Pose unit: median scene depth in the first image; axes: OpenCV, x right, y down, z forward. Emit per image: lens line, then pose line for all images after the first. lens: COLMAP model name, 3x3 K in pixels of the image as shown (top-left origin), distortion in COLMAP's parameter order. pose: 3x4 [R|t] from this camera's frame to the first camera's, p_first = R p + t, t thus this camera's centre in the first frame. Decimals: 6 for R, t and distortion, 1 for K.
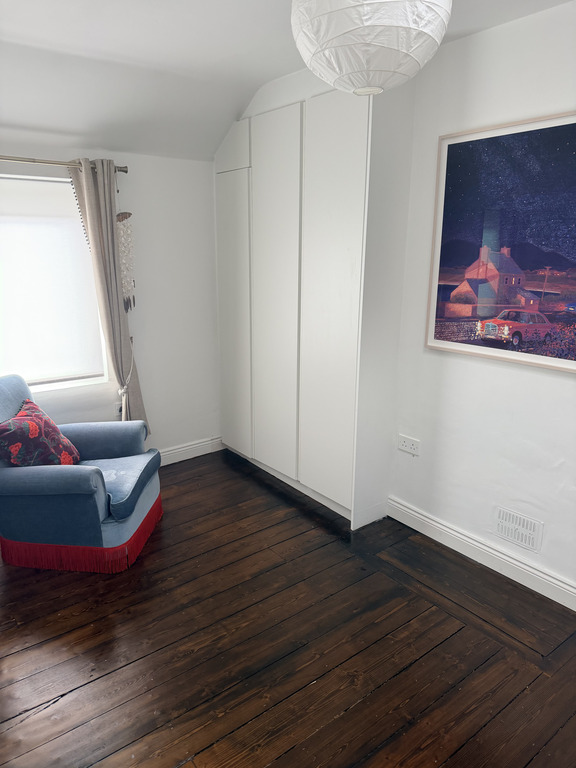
lens RADIAL K [[546.4, 0, 287.9], [0, 546.4, 385.9], [0, 0, 1]] dist [0.009966, -0.001238]
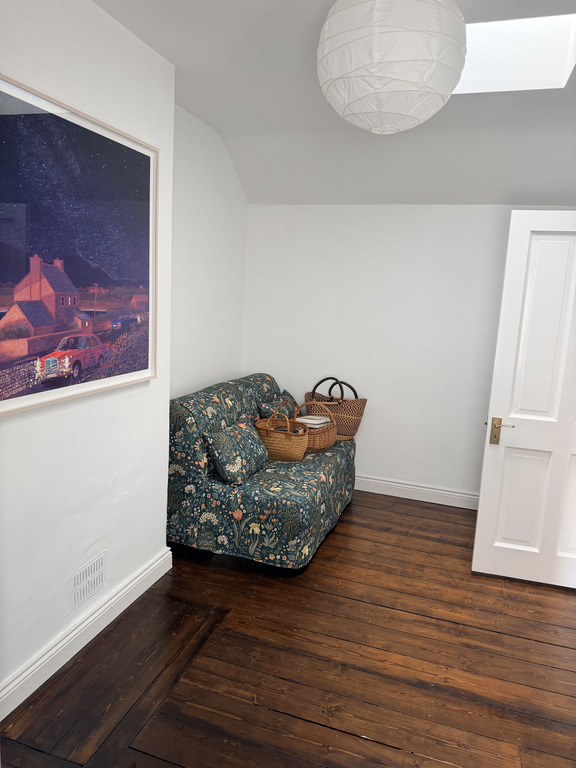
lens RADIAL K [[546.4, 0, 287.4], [0, 546.4, 381.8], [0, 0, 1]] dist [0.009966, -0.001238]
pose [[-0.555209, -0.170506, 0.814046, -0.449225], [0.150324, 0.942069, 0.299848, -0.273406], [-0.818013, 0.288849, -0.497415, 1.172161]]
